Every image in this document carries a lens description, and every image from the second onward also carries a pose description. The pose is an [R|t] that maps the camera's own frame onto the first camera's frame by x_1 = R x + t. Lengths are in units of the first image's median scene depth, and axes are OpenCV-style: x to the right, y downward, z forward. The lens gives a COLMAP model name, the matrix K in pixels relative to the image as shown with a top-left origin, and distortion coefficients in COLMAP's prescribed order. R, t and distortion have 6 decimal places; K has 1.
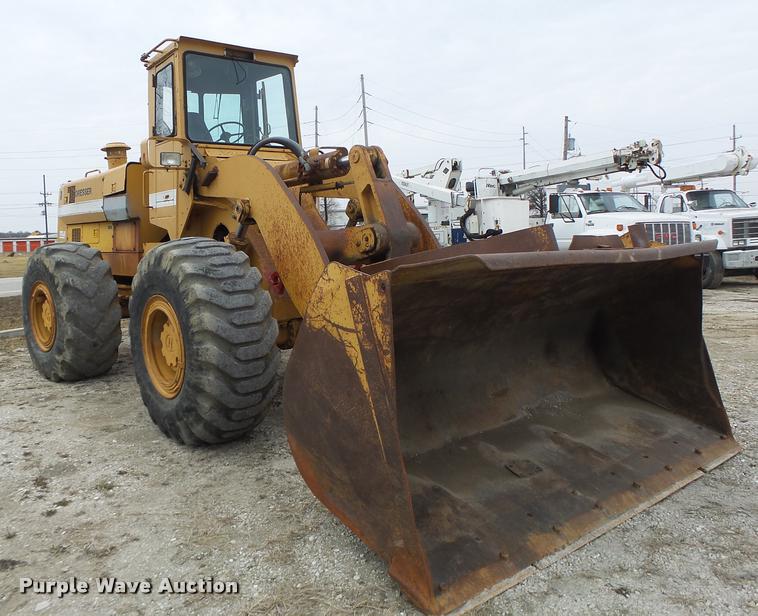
lens RADIAL K [[693.0, 0, 364.8], [0, 693.0, 261.3], [0, 0, 1]] dist [-0.008735, 0.004707]
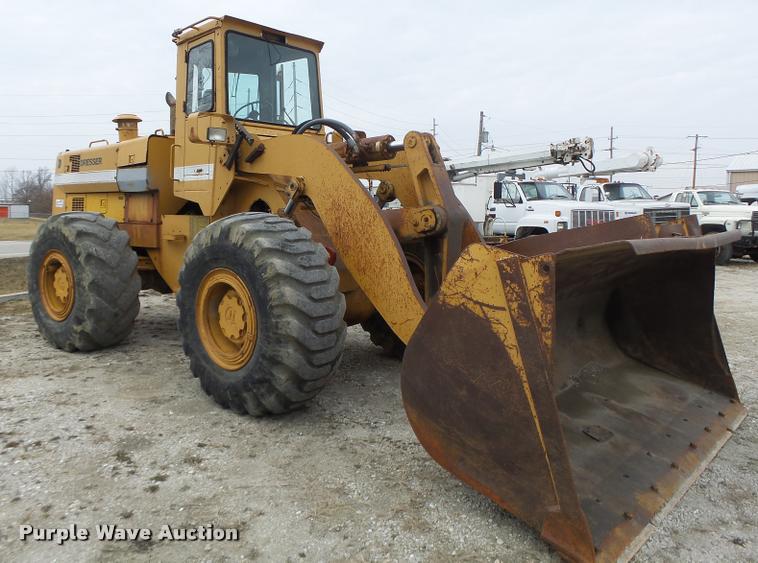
lens RADIAL K [[637.9, 0, 378.2], [0, 637.9, 233.0], [0, 0, 1]] dist [-0.006928, -0.012385]
pose [[0.987335, 0.028186, 0.156128, -0.219136], [-0.027266, 0.999596, -0.008029, -0.001554], [-0.156291, 0.003671, 0.987704, 0.040080]]
